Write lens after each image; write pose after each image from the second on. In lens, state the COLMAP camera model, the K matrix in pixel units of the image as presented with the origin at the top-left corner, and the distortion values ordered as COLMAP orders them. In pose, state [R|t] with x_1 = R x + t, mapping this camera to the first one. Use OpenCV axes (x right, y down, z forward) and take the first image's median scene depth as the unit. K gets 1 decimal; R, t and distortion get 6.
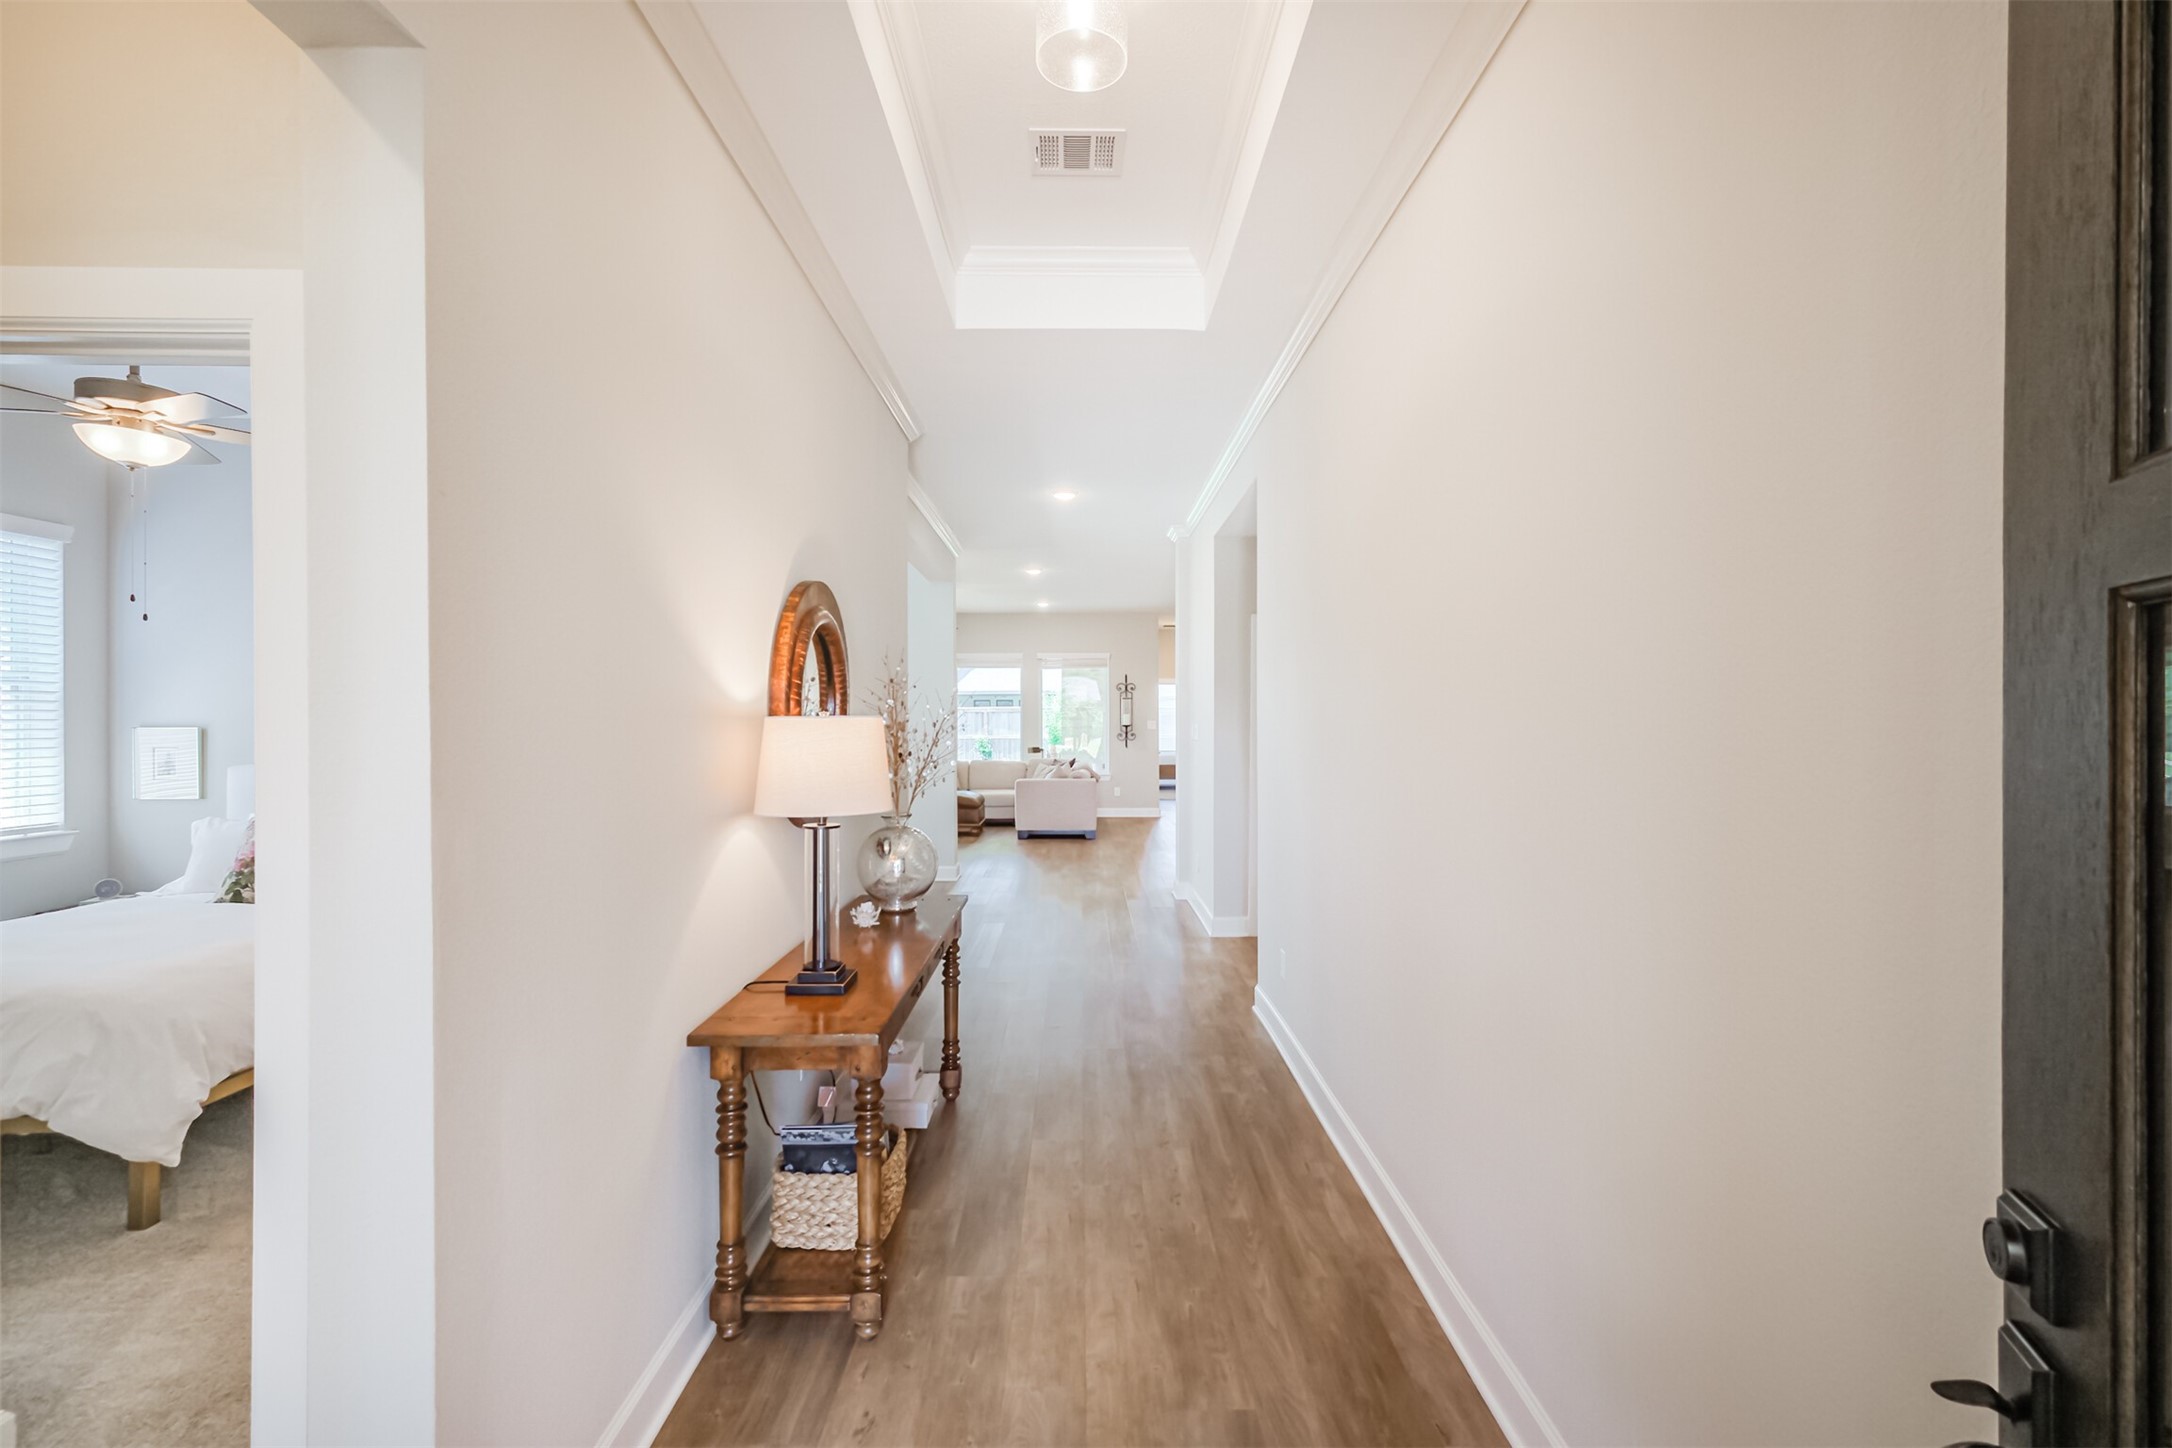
lens RADIAL K [[954.8, 0, 1088.6], [0, 954.8, 726.7], [0, 0, 1]] dist [0.002159, 0.000125]
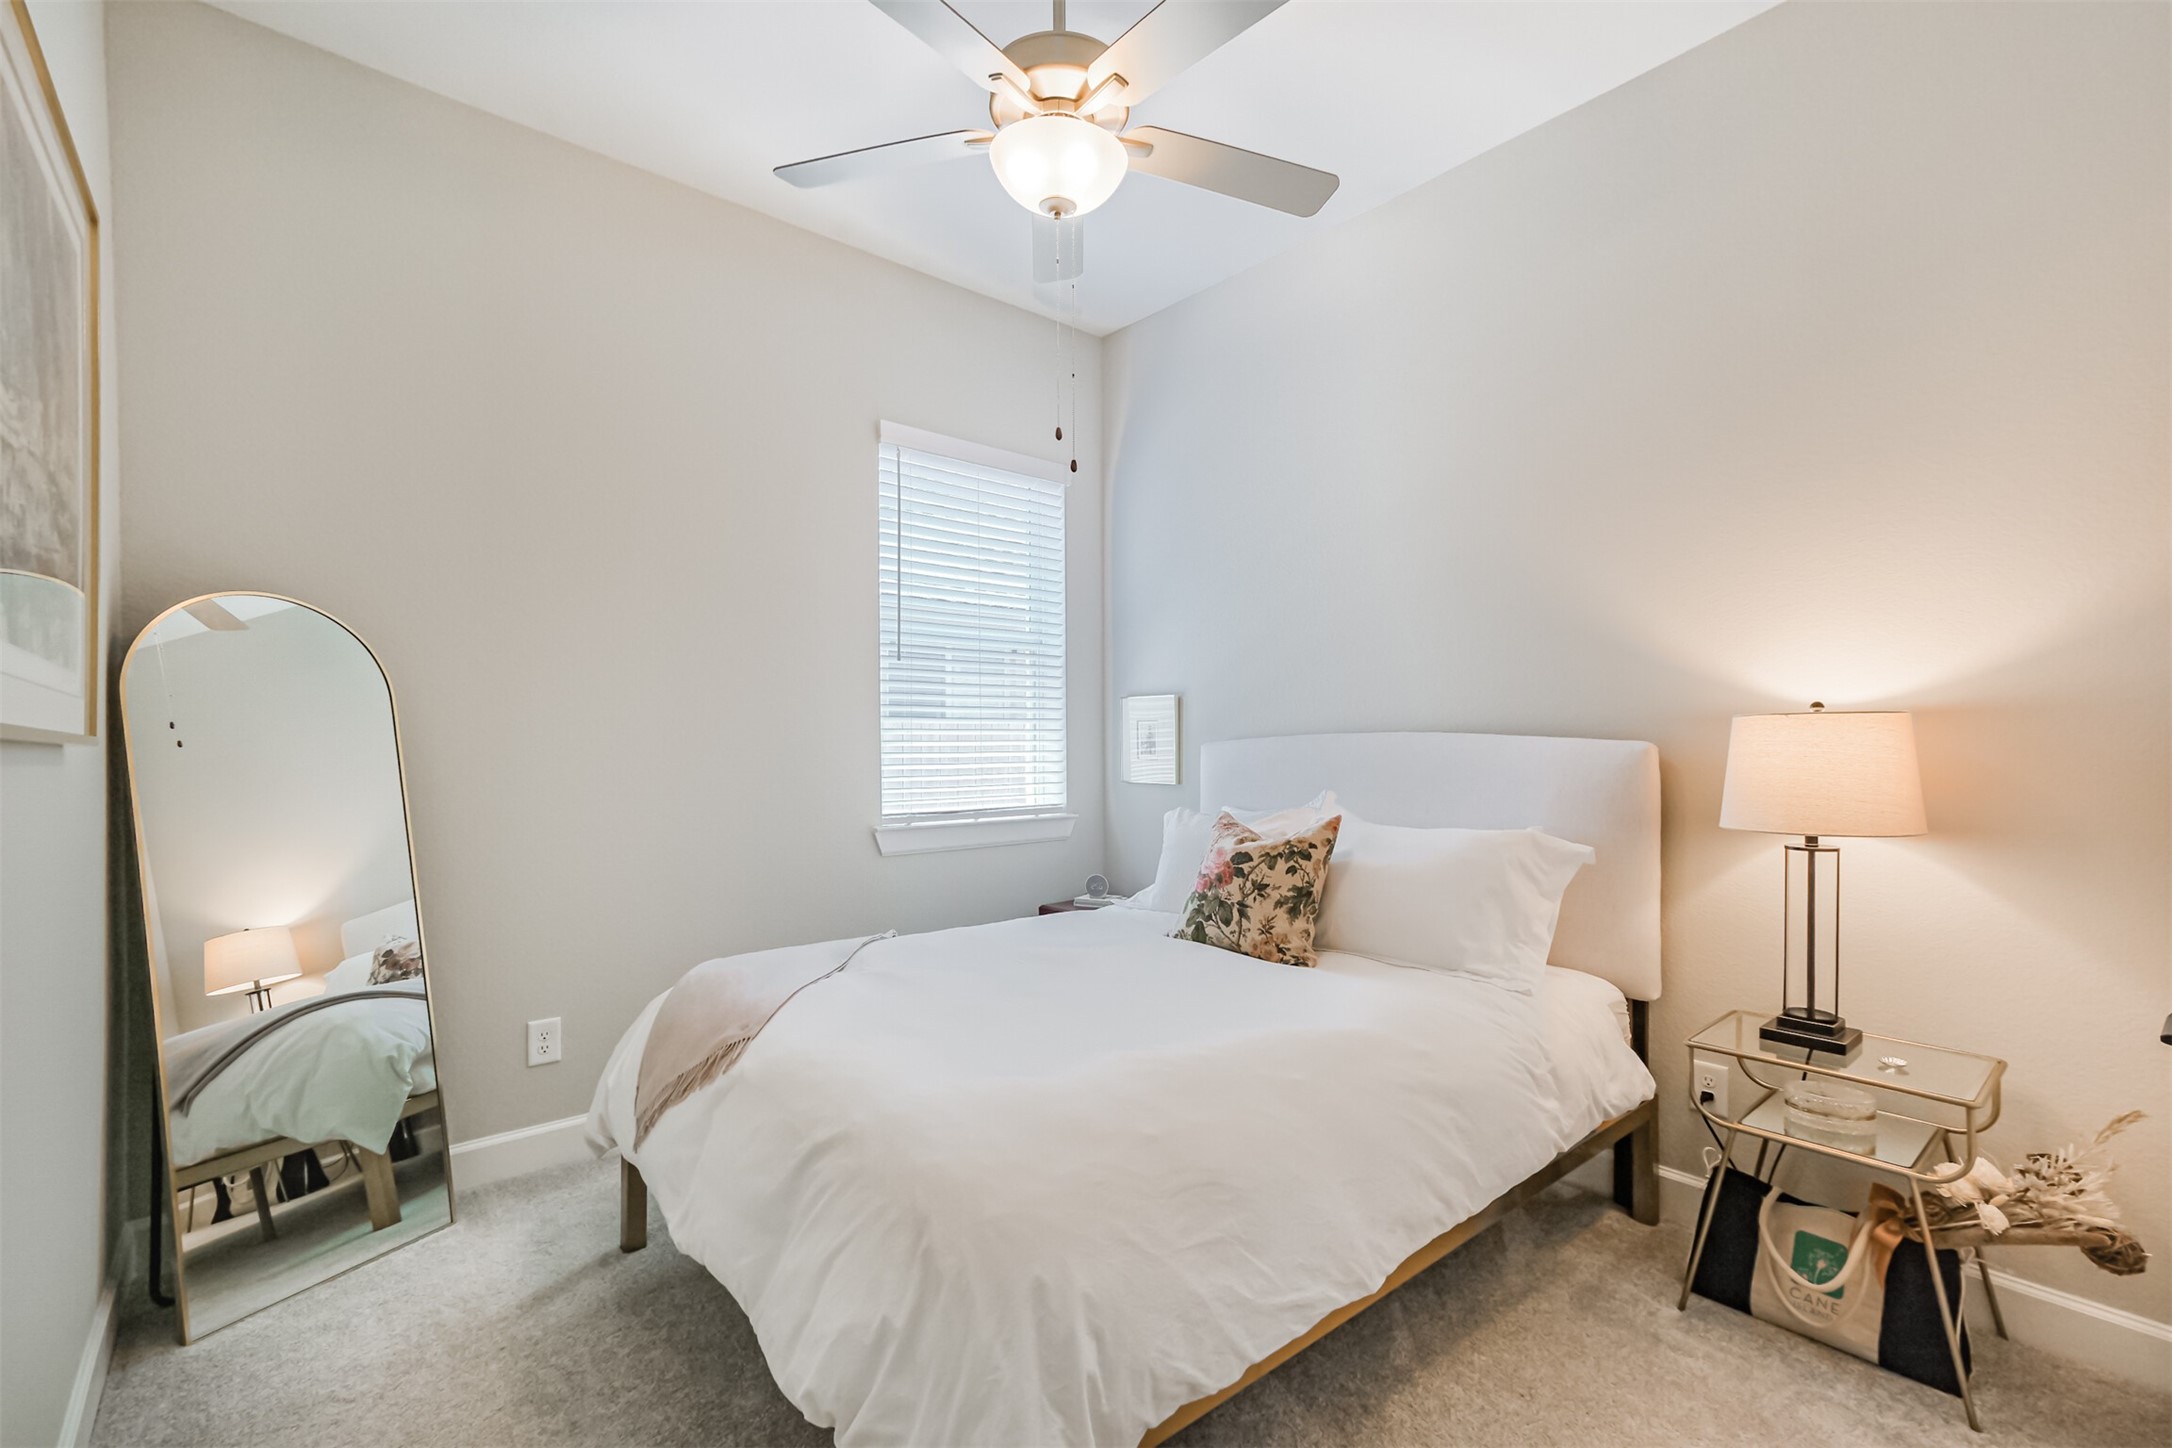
lens RADIAL K [[954.8, 0, 1088.6], [0, 954.8, 726.7], [0, 0, 1]] dist [0.002159, 0.000125]
pose [[0.636516, -0.007216, -0.771230, -0.381168], [-0.005945, 0.999881, -0.014262, 0.041644], [0.771241, 0.013663, 0.636397, 0.460331]]
